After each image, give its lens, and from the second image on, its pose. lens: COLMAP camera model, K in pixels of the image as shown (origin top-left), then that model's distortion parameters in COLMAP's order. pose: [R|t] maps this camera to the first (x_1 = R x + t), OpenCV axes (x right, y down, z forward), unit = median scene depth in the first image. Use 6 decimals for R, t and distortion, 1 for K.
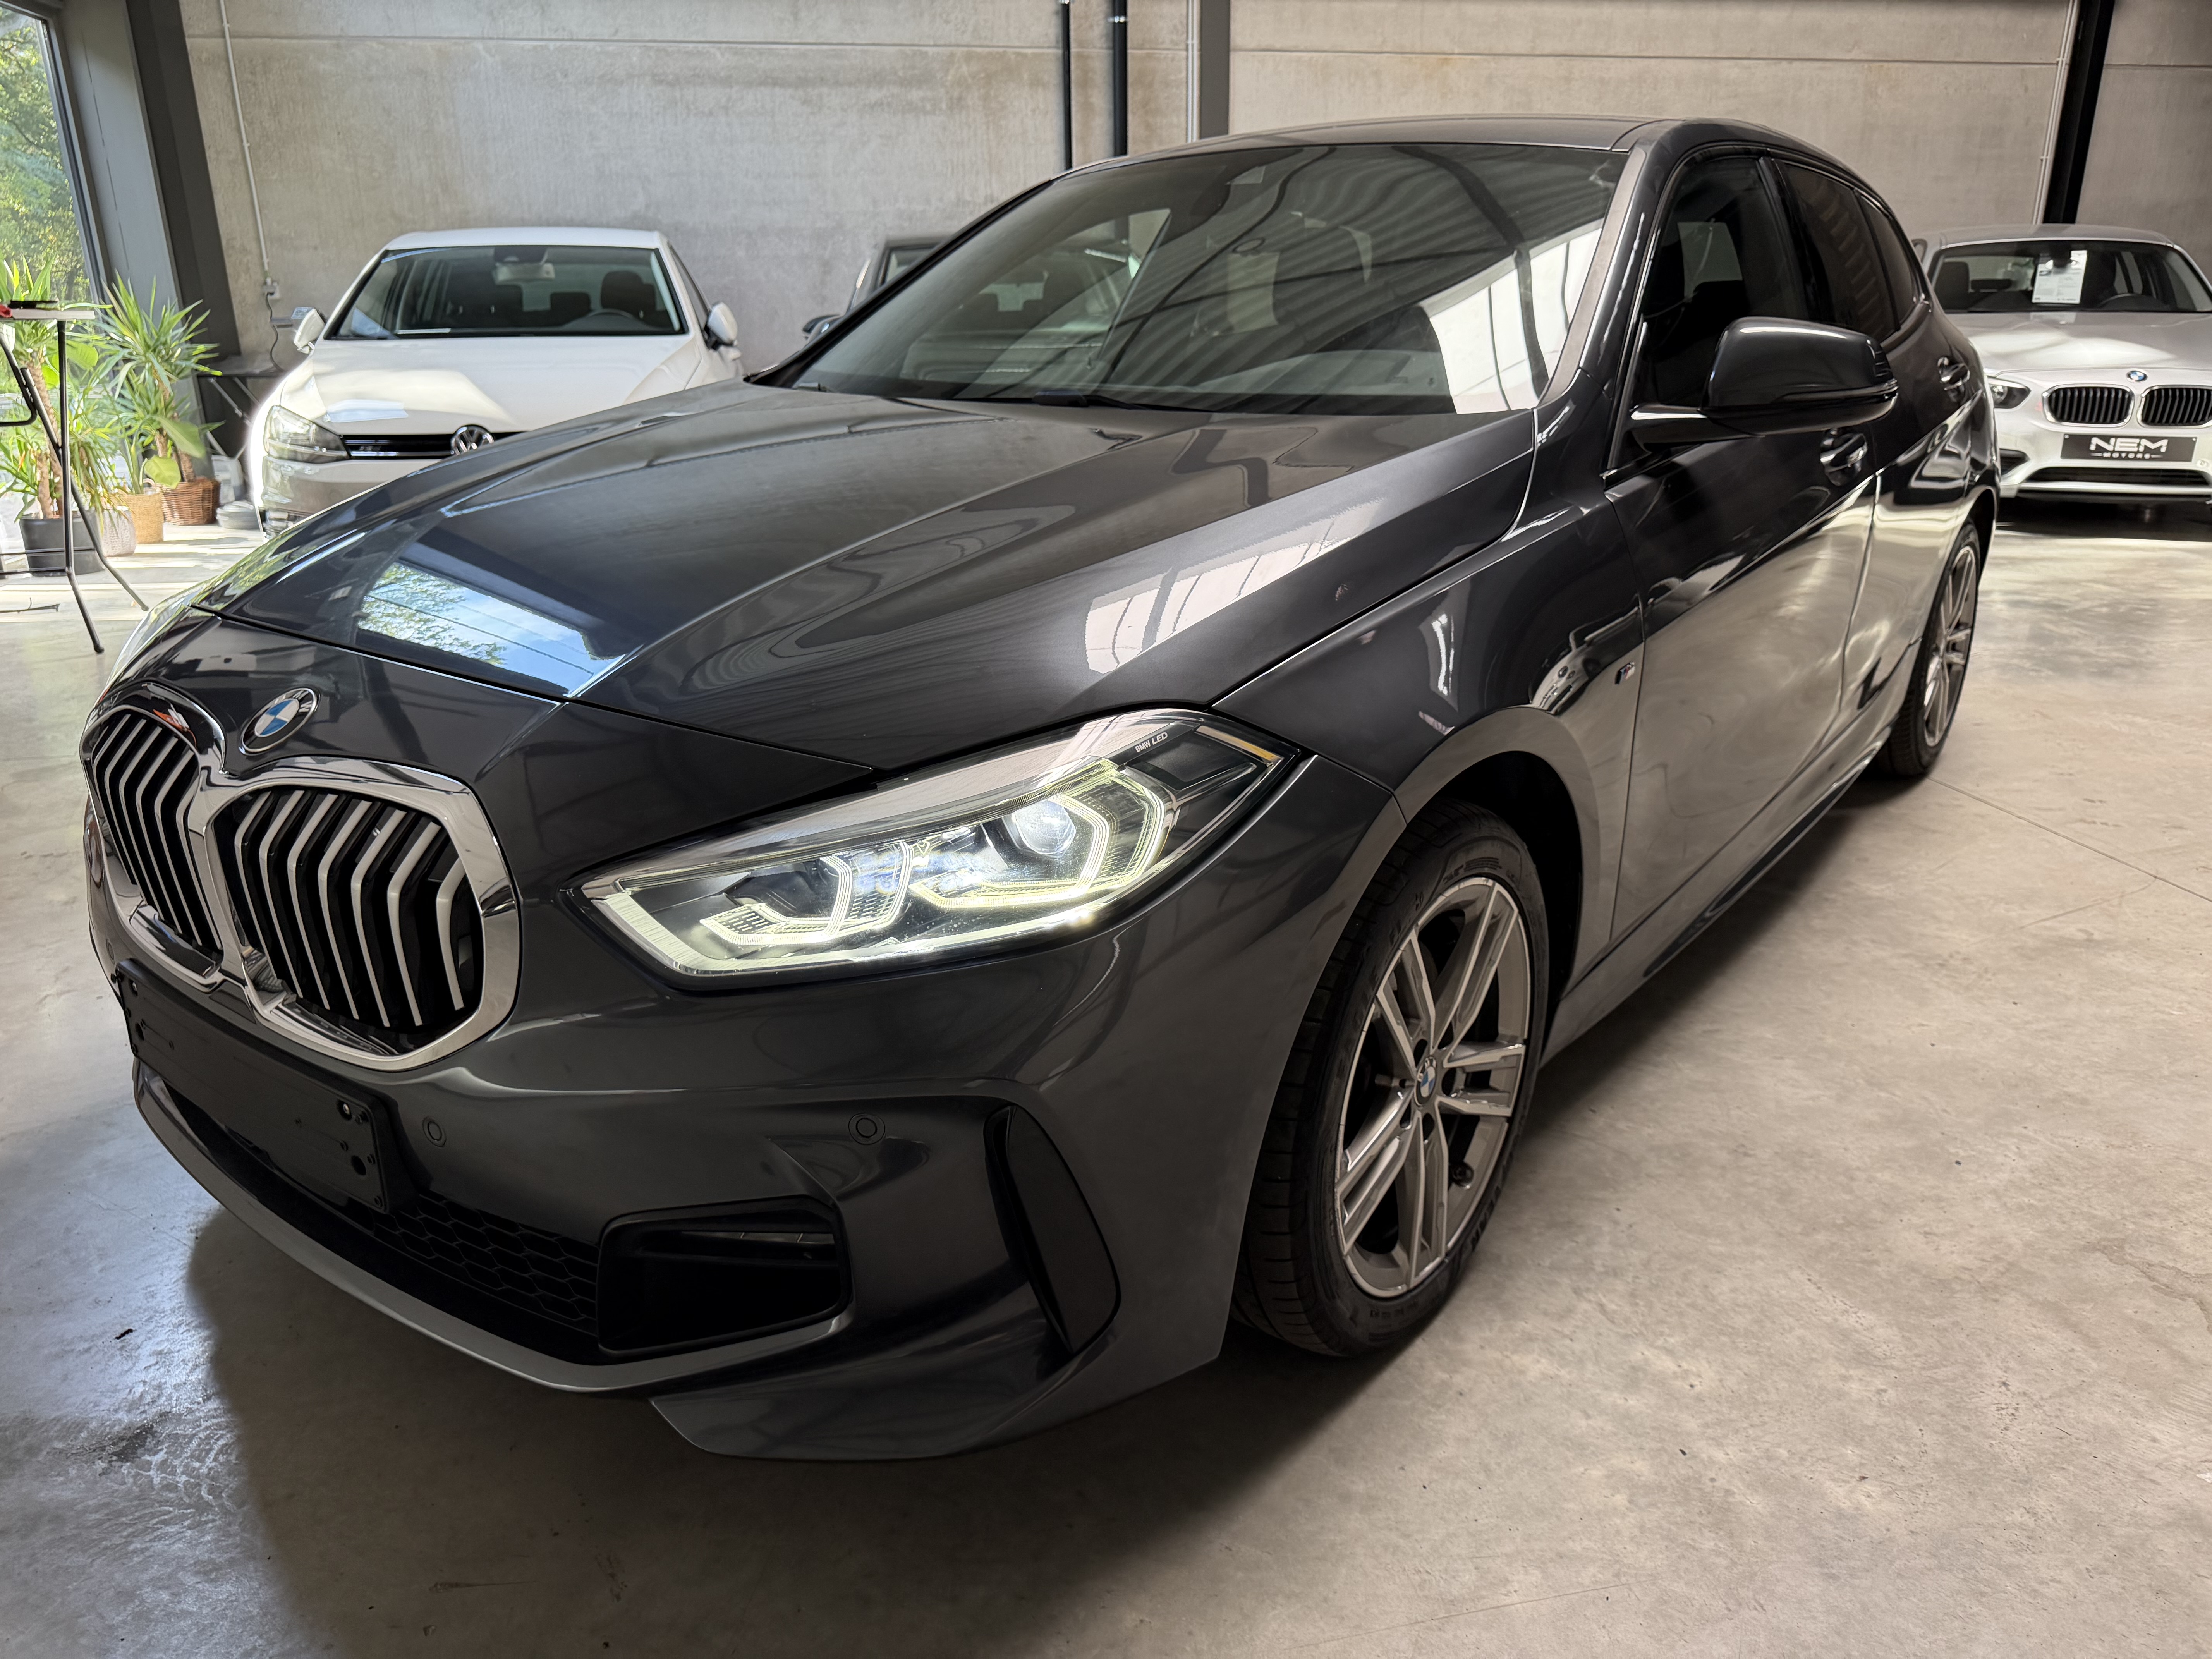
lens RADIAL K [[1554.6, 0, 1103.8], [0, 1554.6, 822.8], [0, 0, 1]] dist [0.027424, -0.036807]
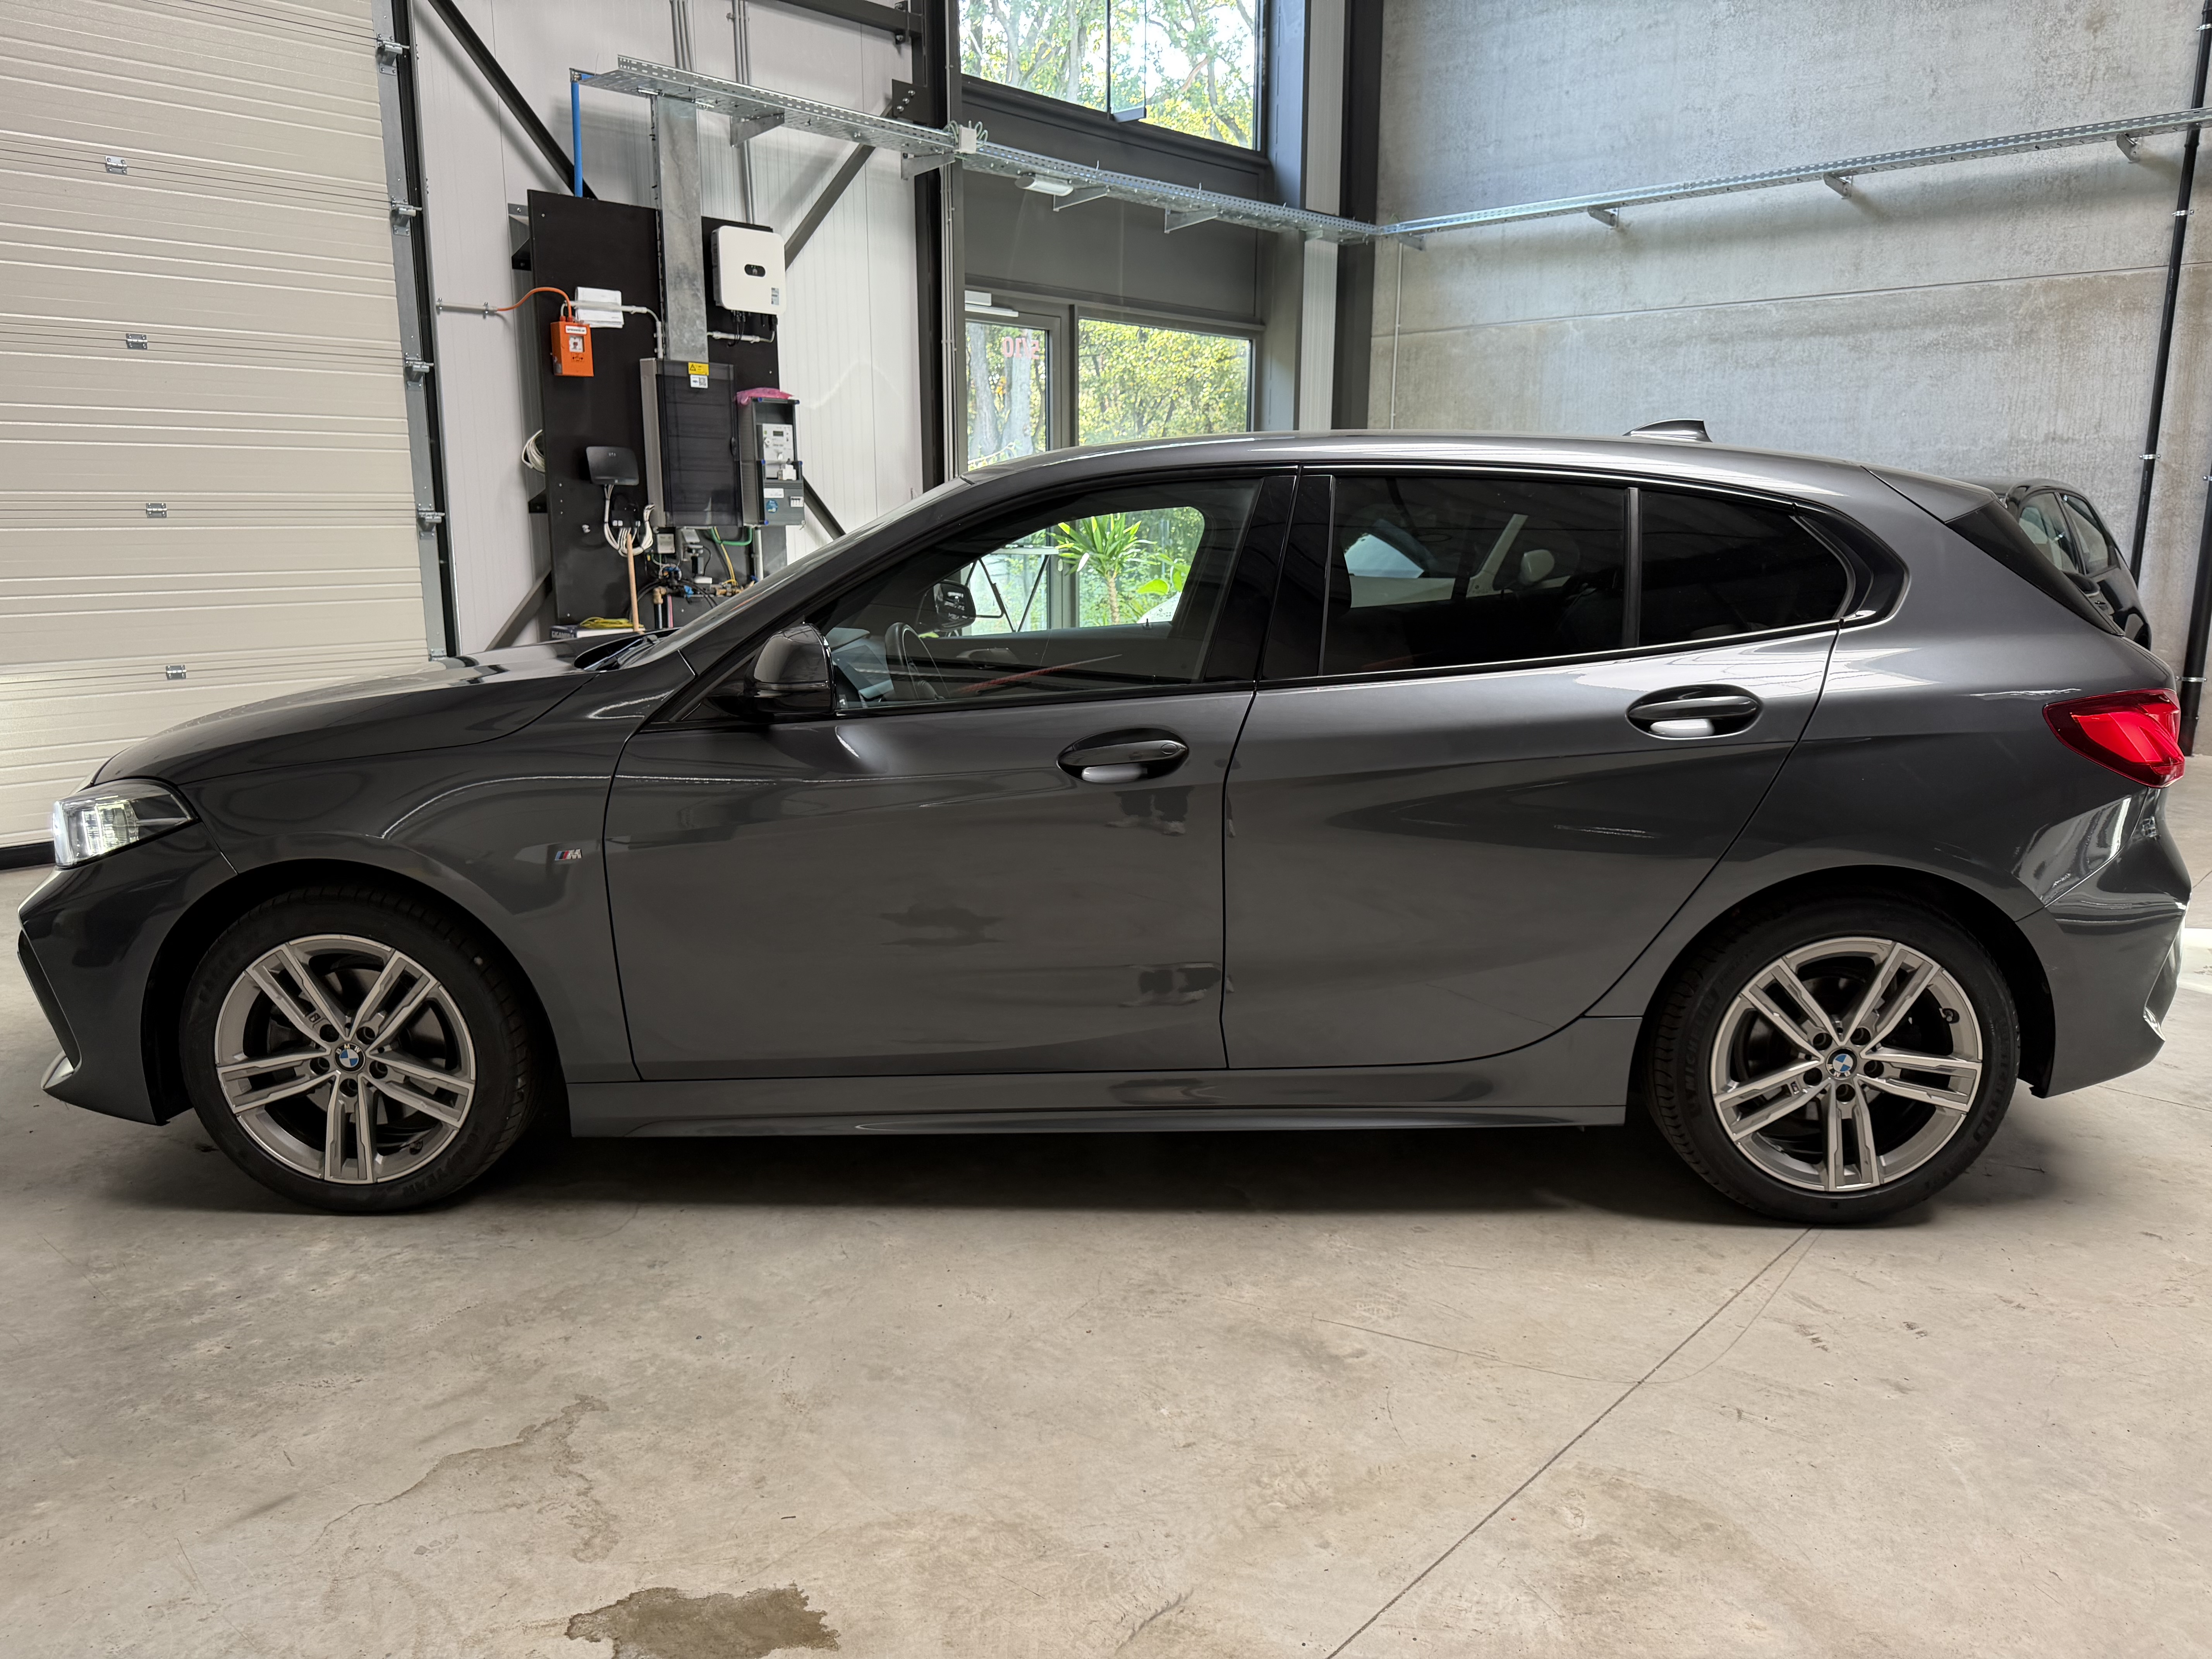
lens RADIAL K [[1554.6, 0, 1106.7], [0, 1554.6, 825.1], [0, 0, 1]] dist [0.027424, -0.036807]
pose [[0.596852, 0.170409, -0.784046, 0.352621], [-0.269812, 0.962905, 0.003890, -0.051065], [0.755625, 0.209223, 0.620691, 0.100610]]
